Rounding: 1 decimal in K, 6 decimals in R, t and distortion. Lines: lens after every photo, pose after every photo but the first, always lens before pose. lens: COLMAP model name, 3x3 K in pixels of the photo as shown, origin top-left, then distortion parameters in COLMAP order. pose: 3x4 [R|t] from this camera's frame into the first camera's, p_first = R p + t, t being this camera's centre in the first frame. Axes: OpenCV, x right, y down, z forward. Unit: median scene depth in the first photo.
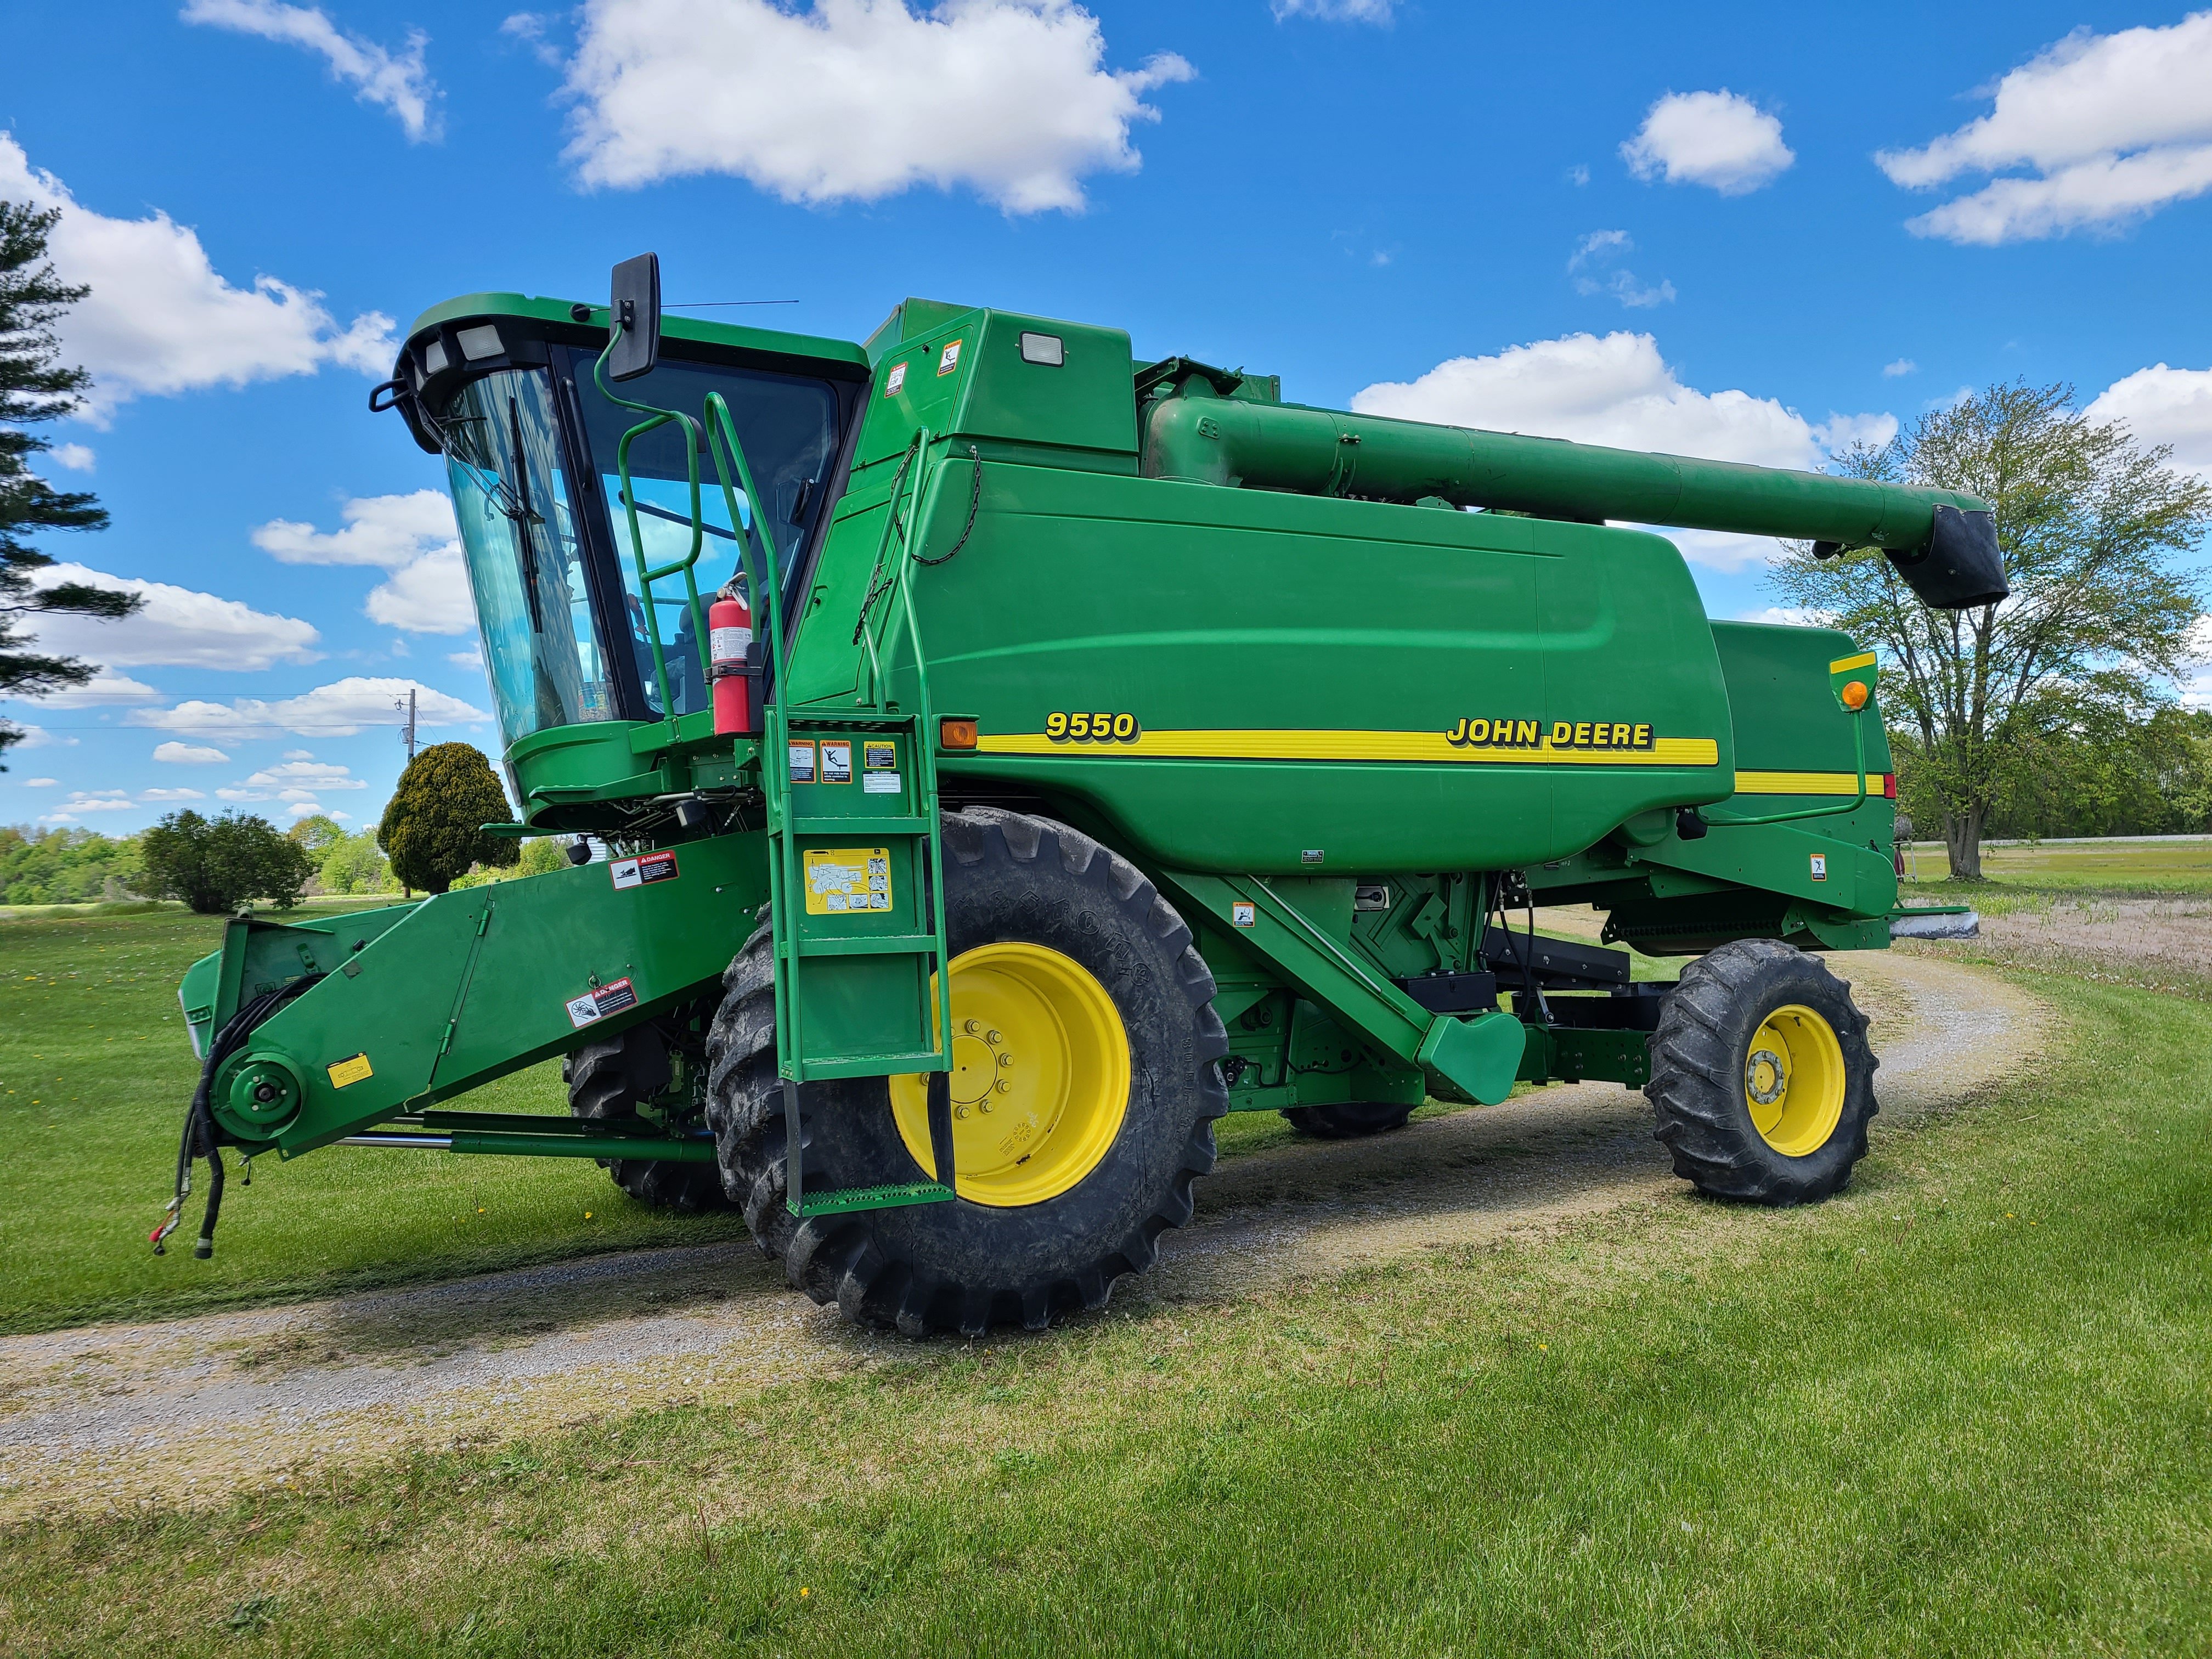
lens RADIAL K [[1586.8, 0, 1106.0], [0, 1586.8, 829.5], [0, 0, 1]] dist [0.062931, -0.054465]
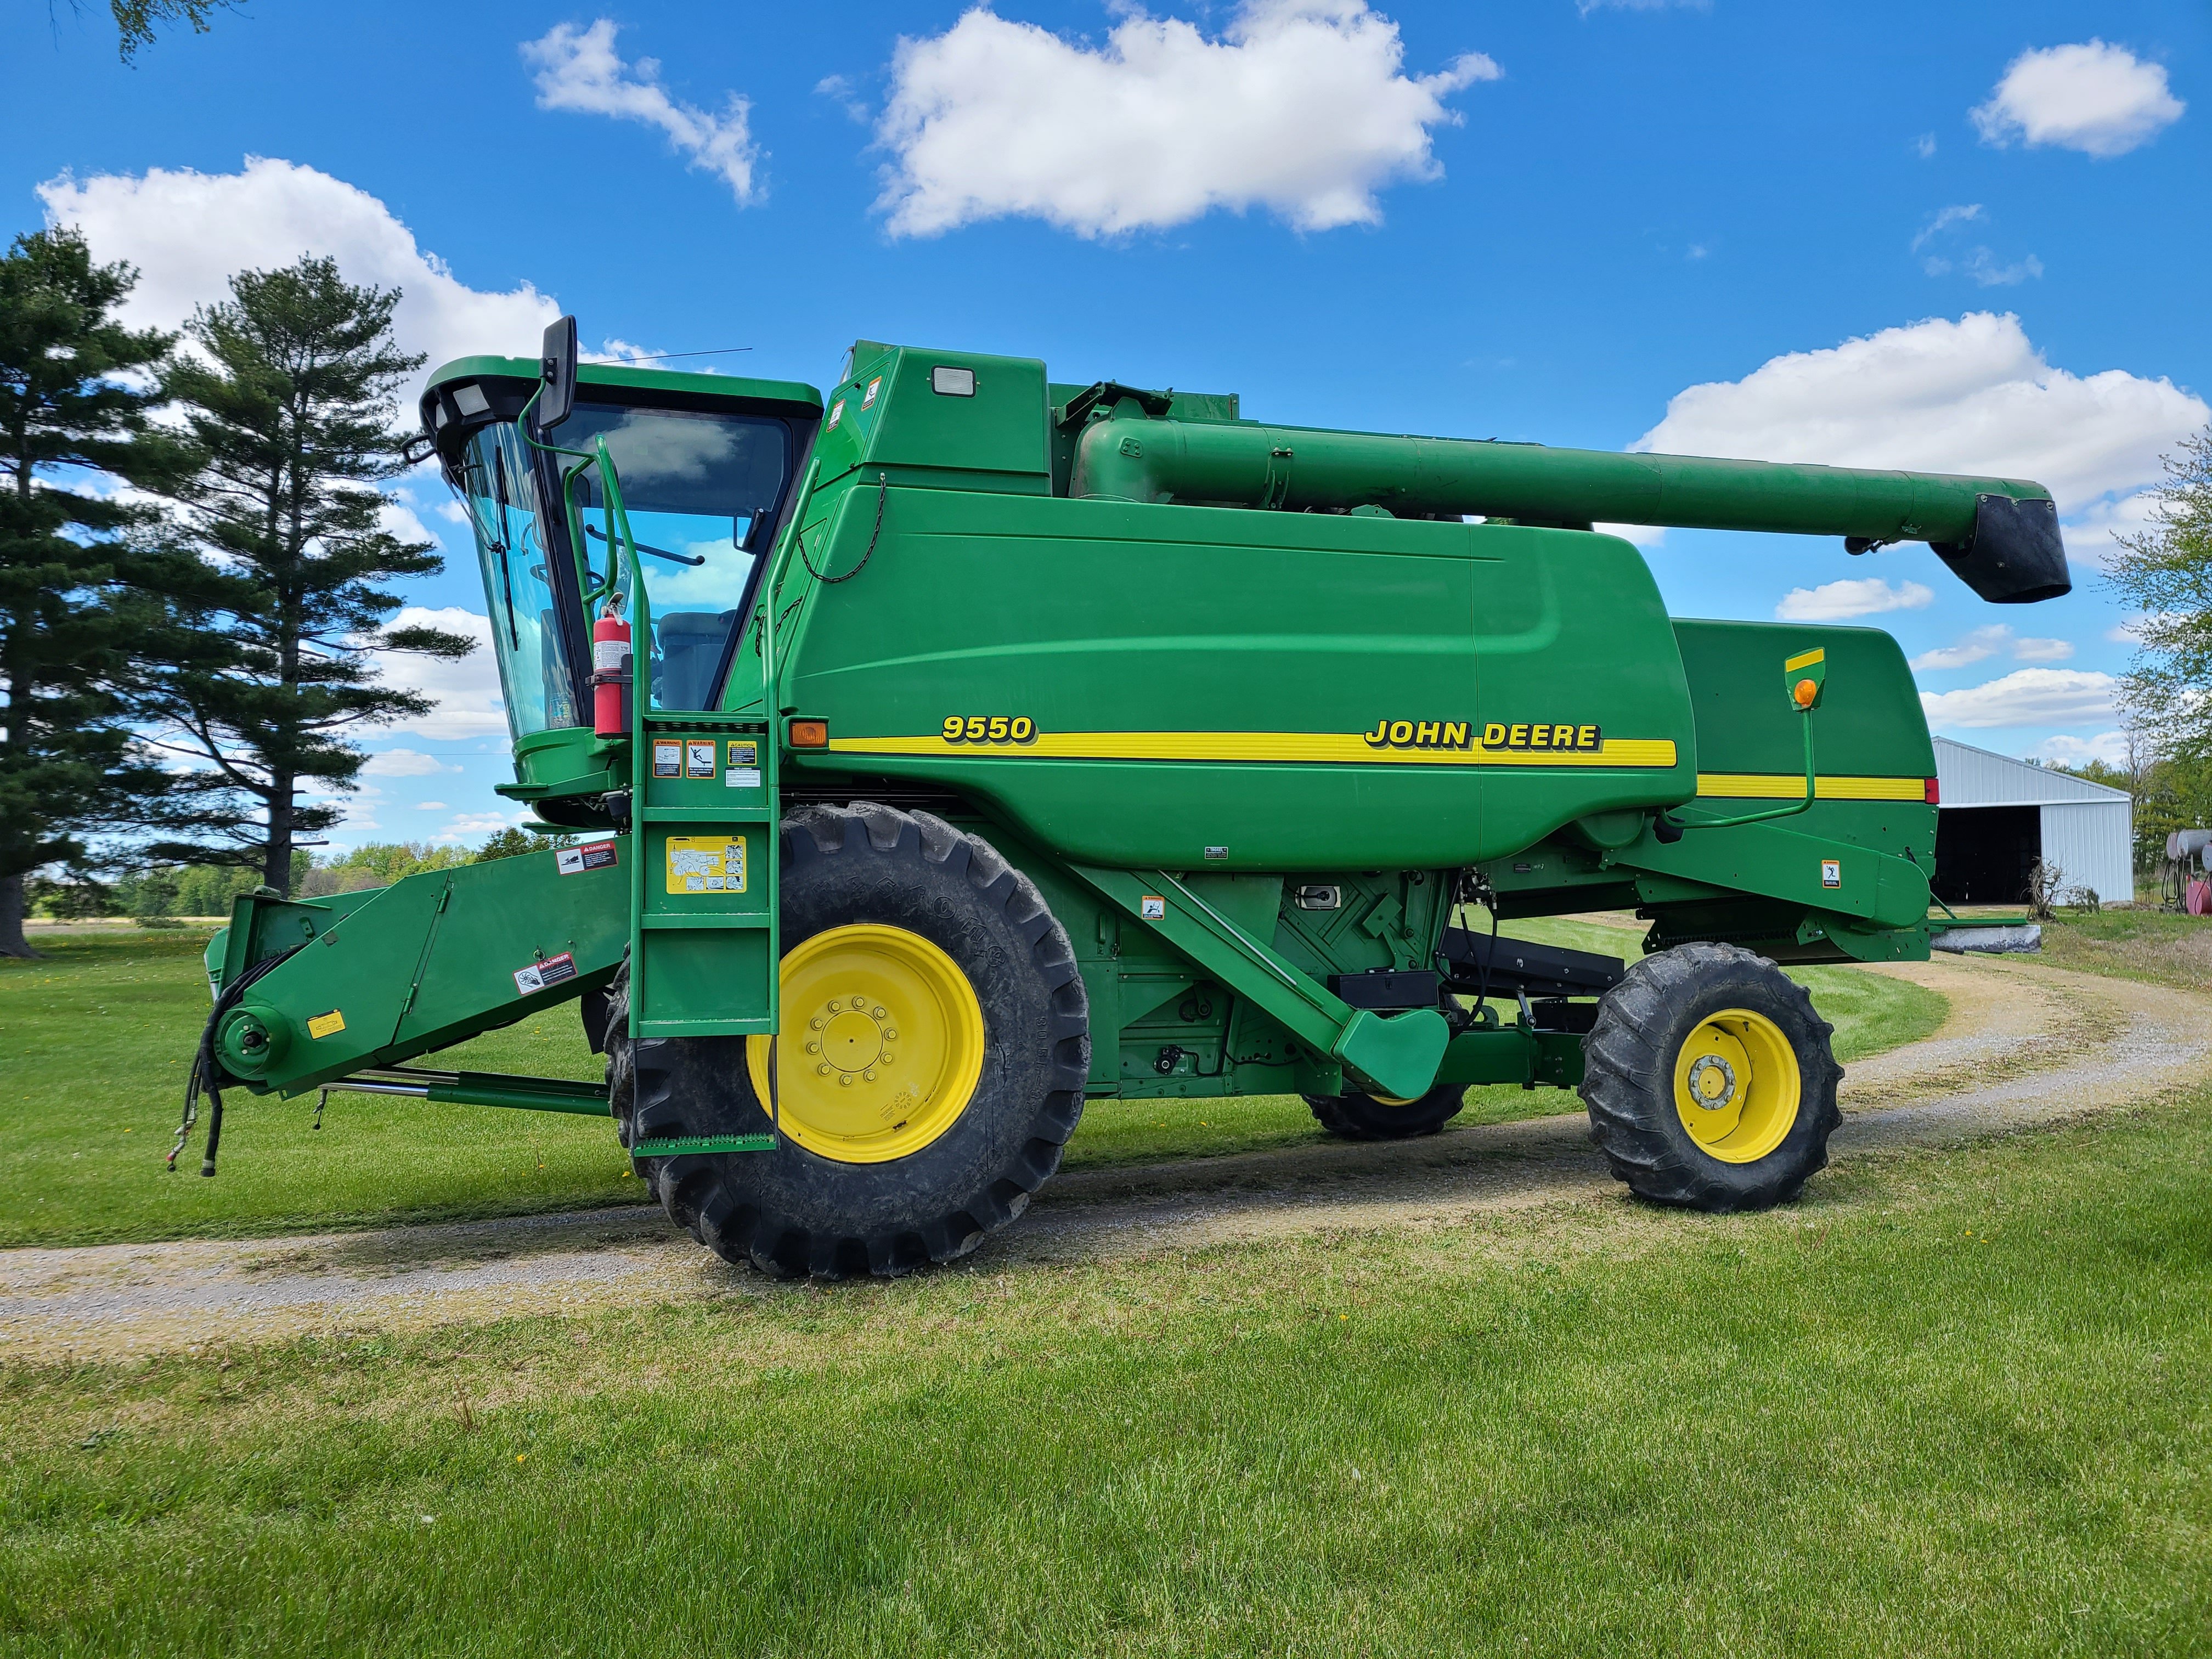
lens RADIAL K [[1589.0, 0, 1094.9], [0, 1589.0, 846.7], [0, 0, 1]] dist [0.061397, -0.052683]
pose [[0.982626, 0.005479, -0.185518, 0.258853], [-0.006062, 0.999978, -0.002573, 0.016996], [0.185500, 0.003652, 0.982638, -0.046303]]
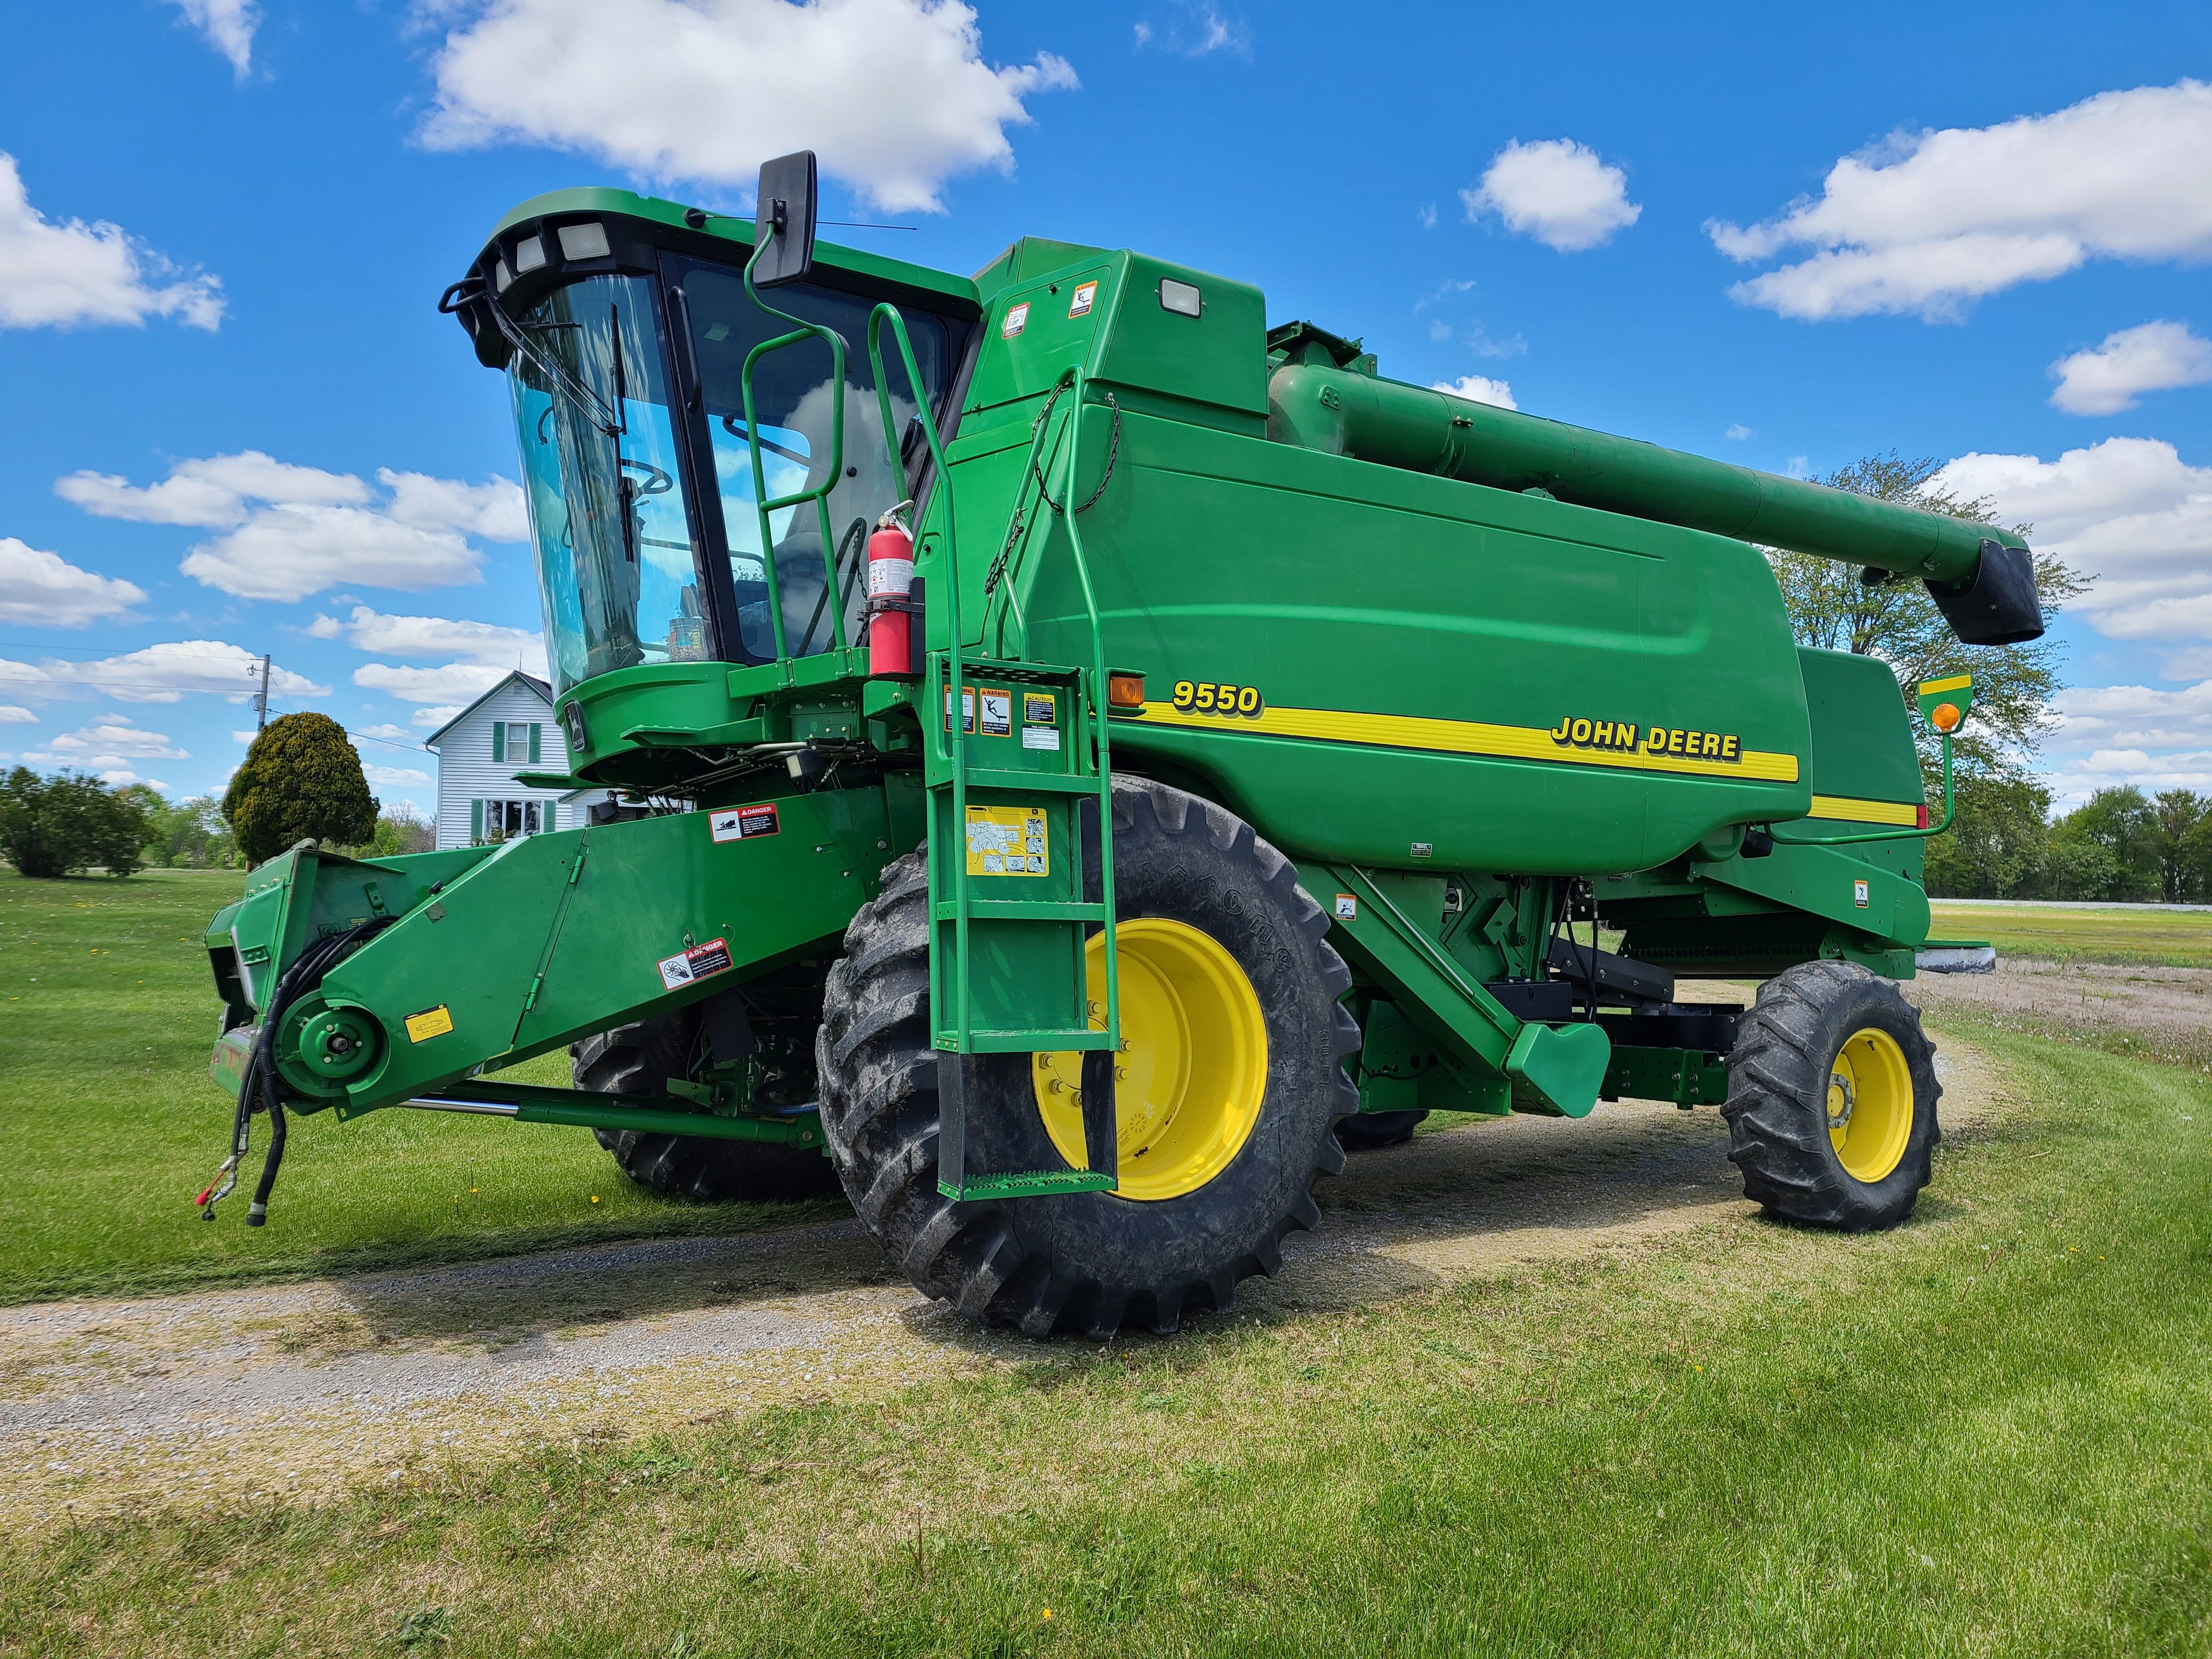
lens RADIAL K [[1589.6, 0, 1090.2], [0, 1589.6, 837.0], [0, 0, 1]] dist [0.062664, -0.051780]
pose [[0.995723, 0.052287, 0.076175, -0.150008], [-0.051924, 0.998628, -0.006740, 0.027431], [-0.076423, 0.002756, 0.997072, 0.060089]]
